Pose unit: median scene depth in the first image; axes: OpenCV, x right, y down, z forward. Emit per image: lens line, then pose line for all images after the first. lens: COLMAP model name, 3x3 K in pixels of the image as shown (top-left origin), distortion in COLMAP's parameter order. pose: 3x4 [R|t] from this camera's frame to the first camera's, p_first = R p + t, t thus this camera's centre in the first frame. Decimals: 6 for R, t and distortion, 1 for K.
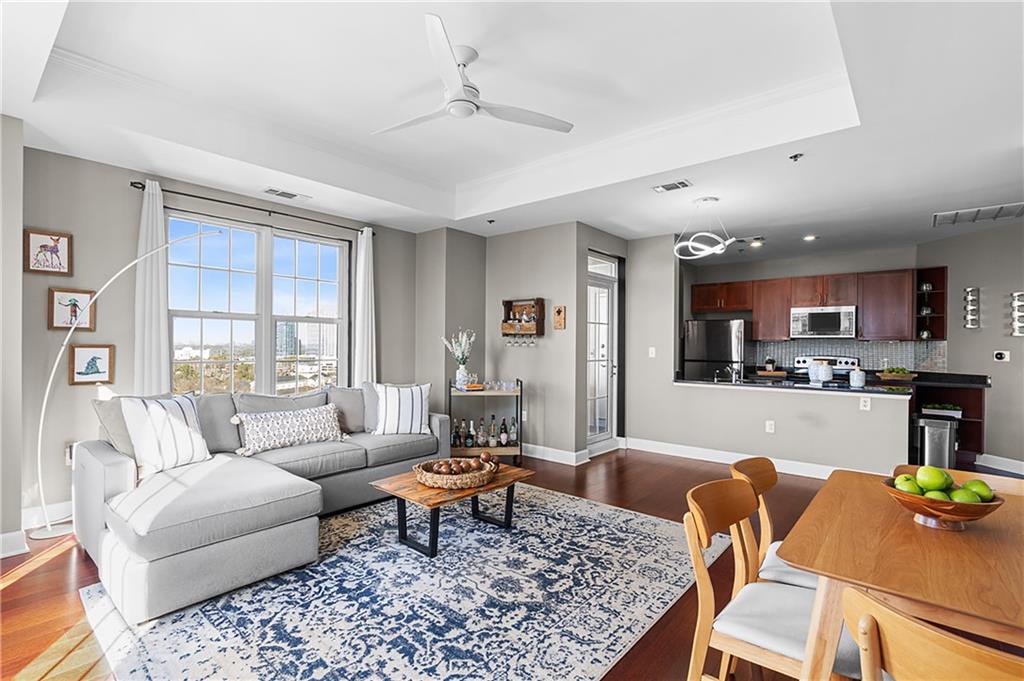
lens RADIAL K [[473.1, 0, 512.0], [0, 473.1, 347.6], [0, 0, 1]] dist [-0.000397, 0.000665]
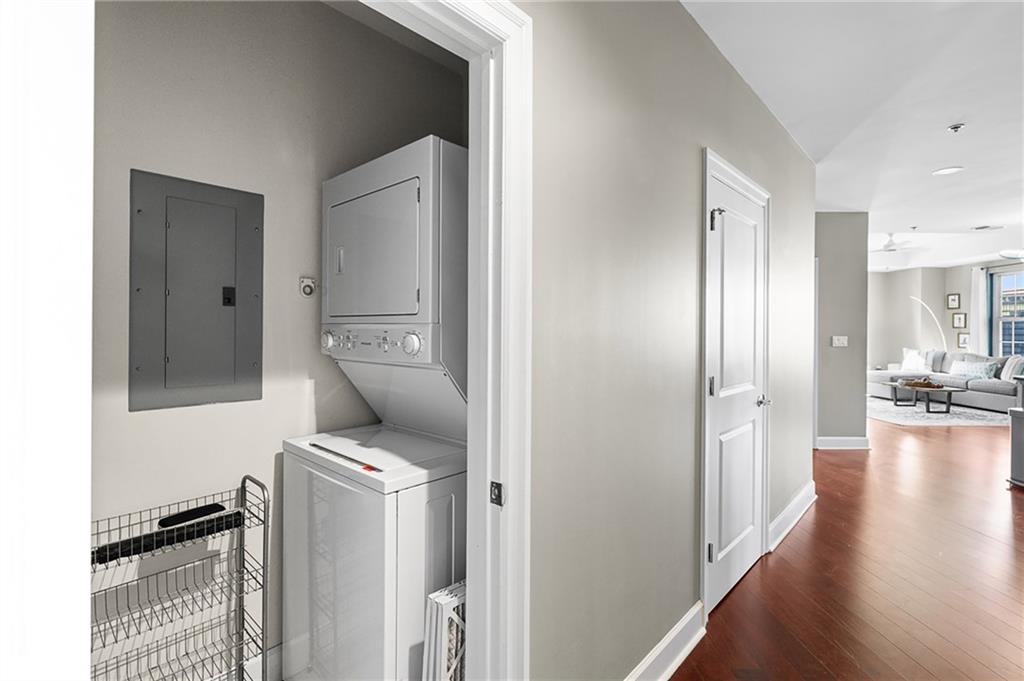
lens RADIAL K [[485.2, 0, 487.2], [0, 485.2, 328.8], [0, 0, 1]] dist [0.003018, 0.000308]
pose [[-0.747380, -0.008280, -0.664345, 3.232518], [-0.012456, 0.999921, 0.001550, -0.000938], [0.664280, 0.009433, -0.747425, 1.368933]]
